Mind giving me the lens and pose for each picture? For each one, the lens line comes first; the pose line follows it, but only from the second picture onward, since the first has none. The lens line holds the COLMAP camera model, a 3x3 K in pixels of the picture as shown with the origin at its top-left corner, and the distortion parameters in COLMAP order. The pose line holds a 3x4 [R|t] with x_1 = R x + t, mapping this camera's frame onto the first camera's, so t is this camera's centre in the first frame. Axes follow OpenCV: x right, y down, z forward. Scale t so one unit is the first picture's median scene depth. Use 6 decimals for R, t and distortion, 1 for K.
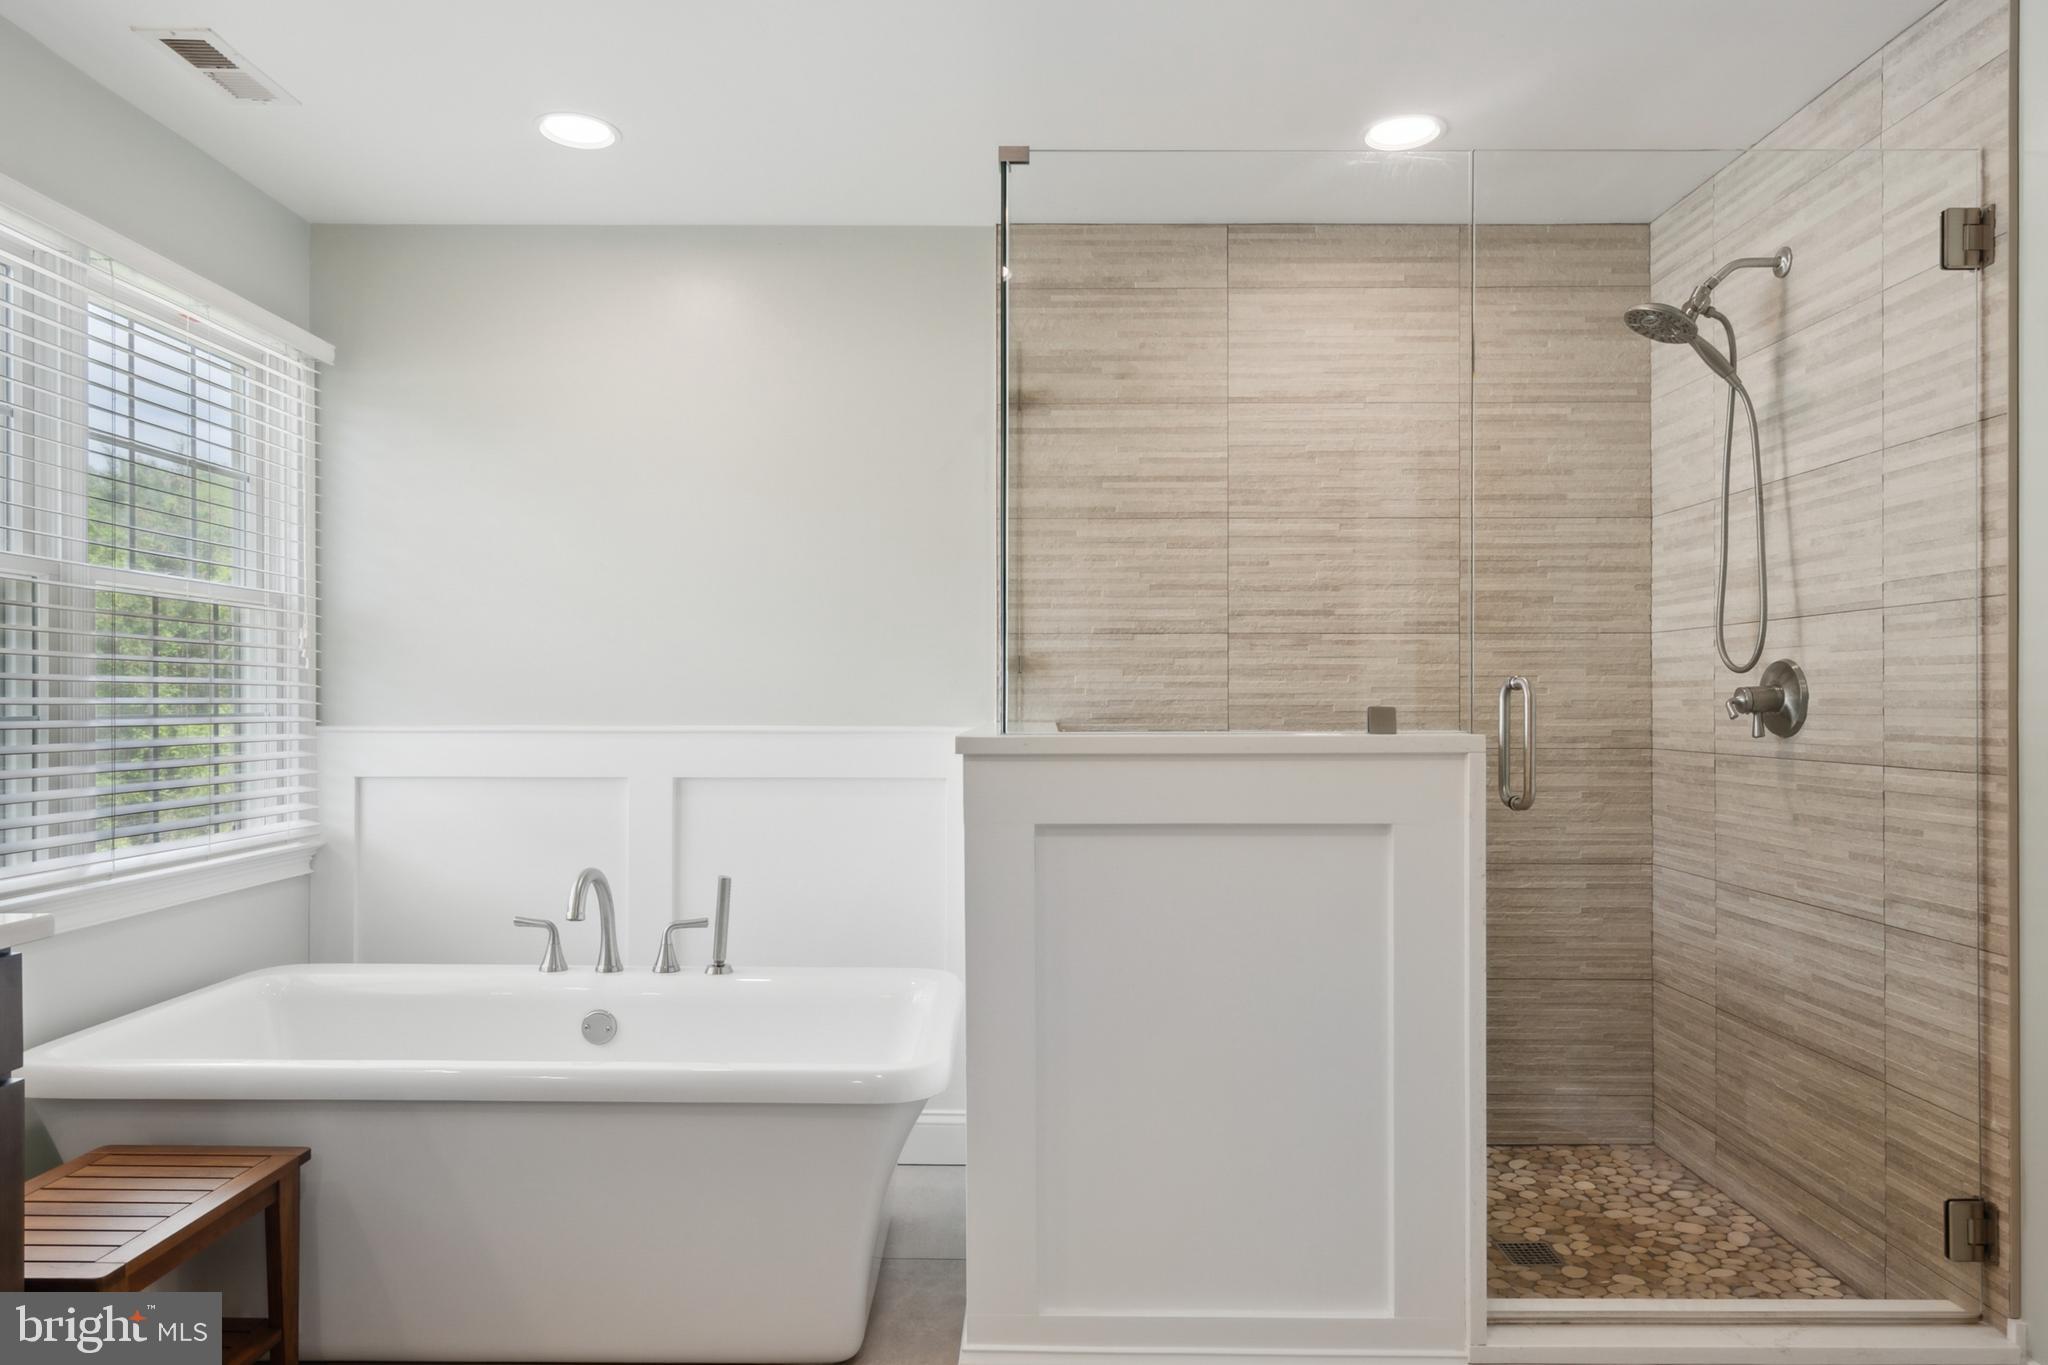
lens RADIAL K [[1301.6, 0, 1022.2], [0, 1301.6, 703.1], [0, 0, 1]] dist [0.004970, 0.002034]
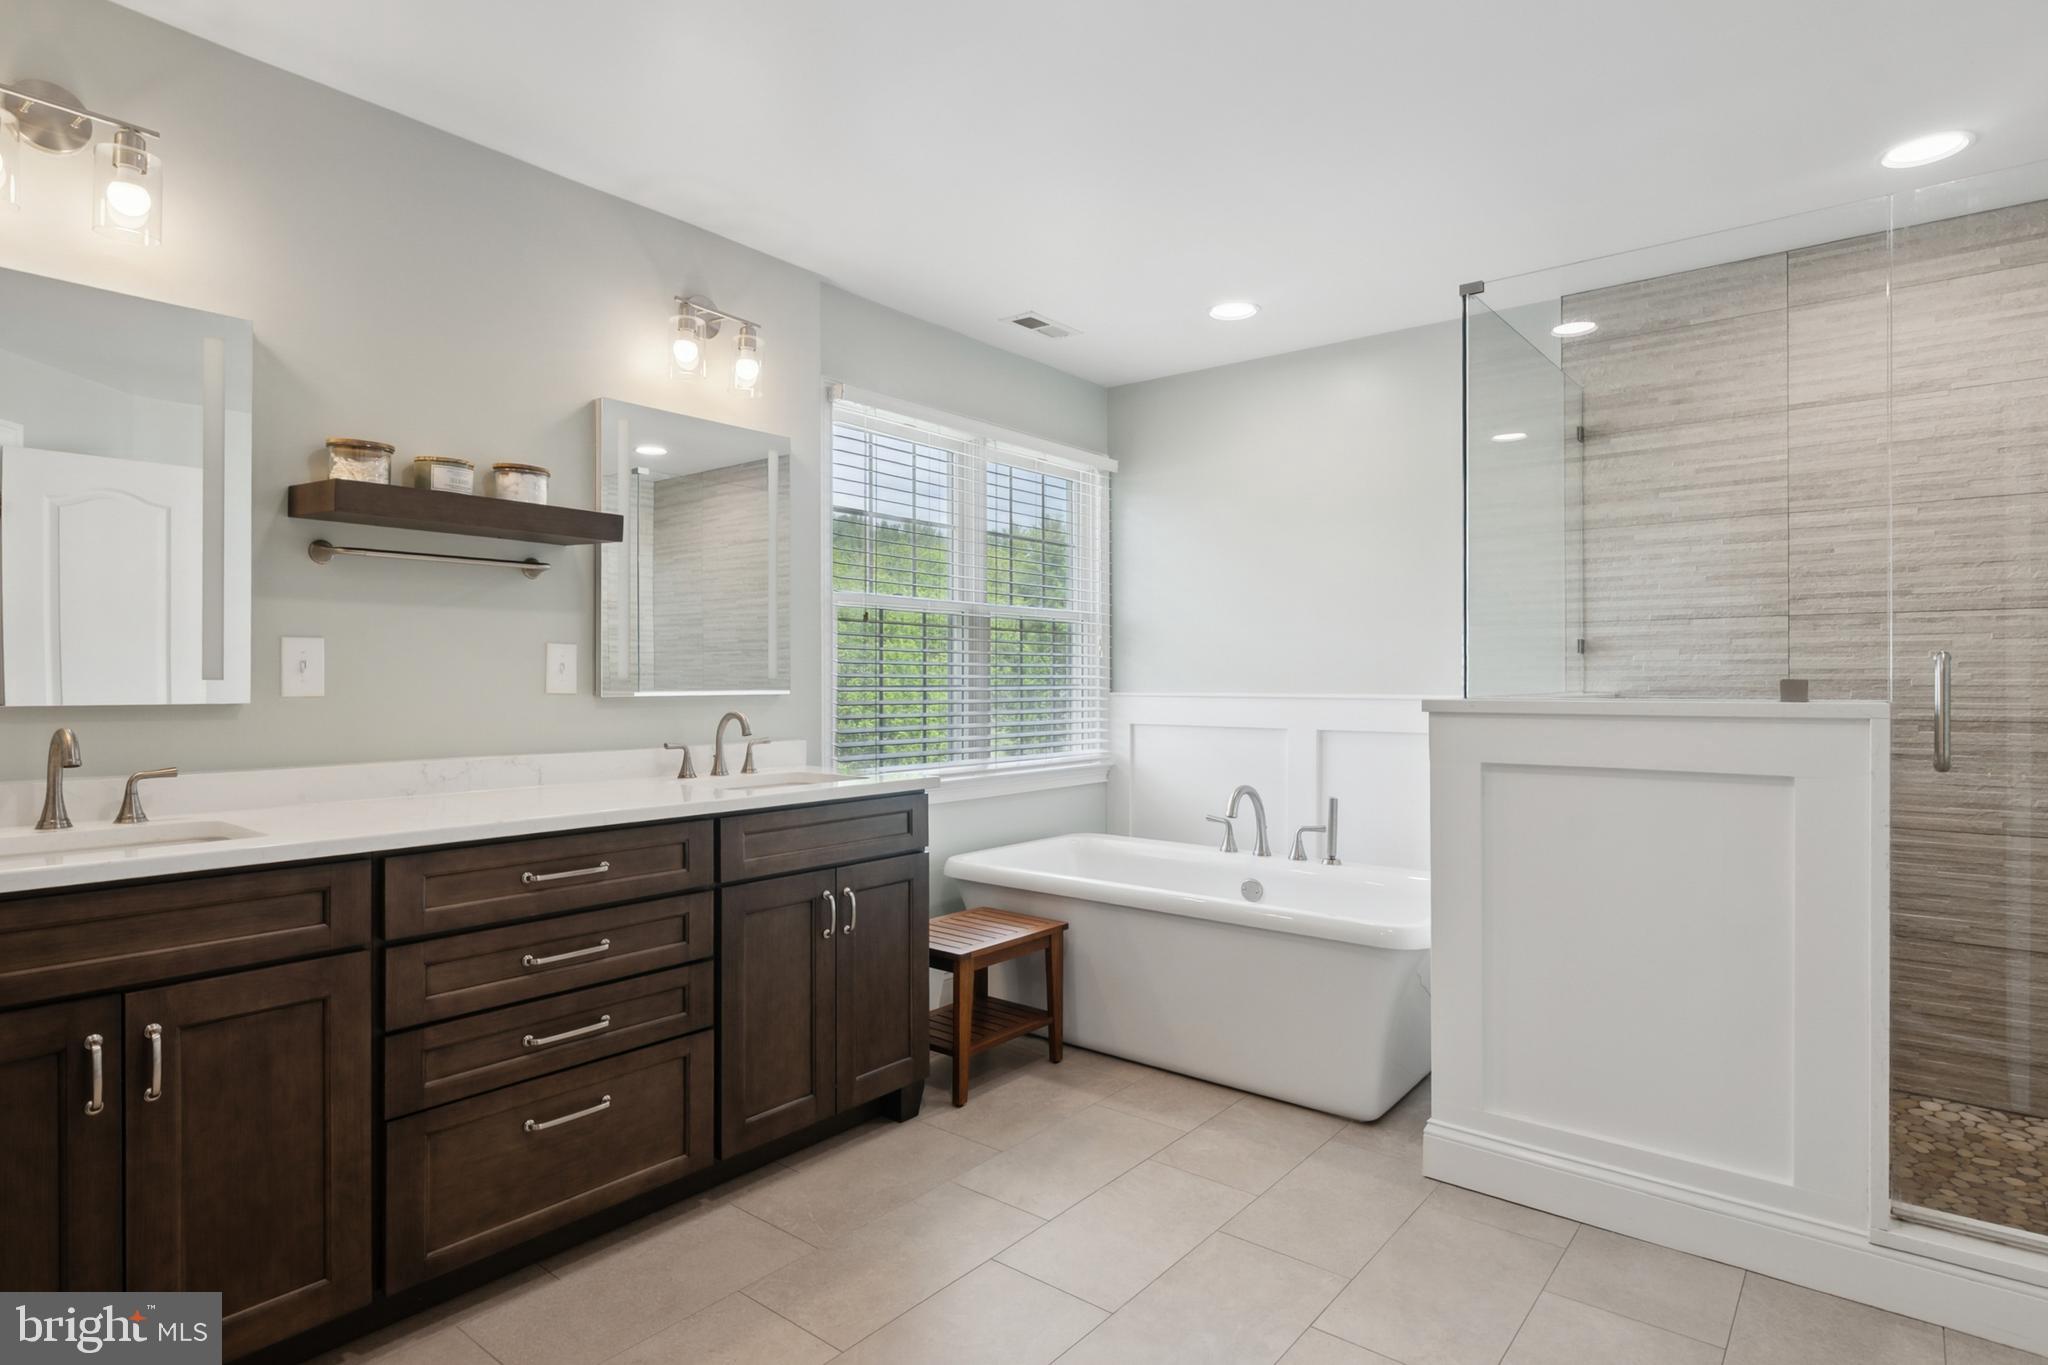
lens RADIAL K [[1088.9, 0, 1020.8], [0, 1088.9, 687.9], [0, 0, 1]] dist [0.003061, 0.000748]
pose [[0.781827, 0.004459, -0.623479, 0.228388], [-0.001044, 0.999982, 0.005842, 0.003915], [0.623494, -0.003916, 0.781818, -0.148486]]
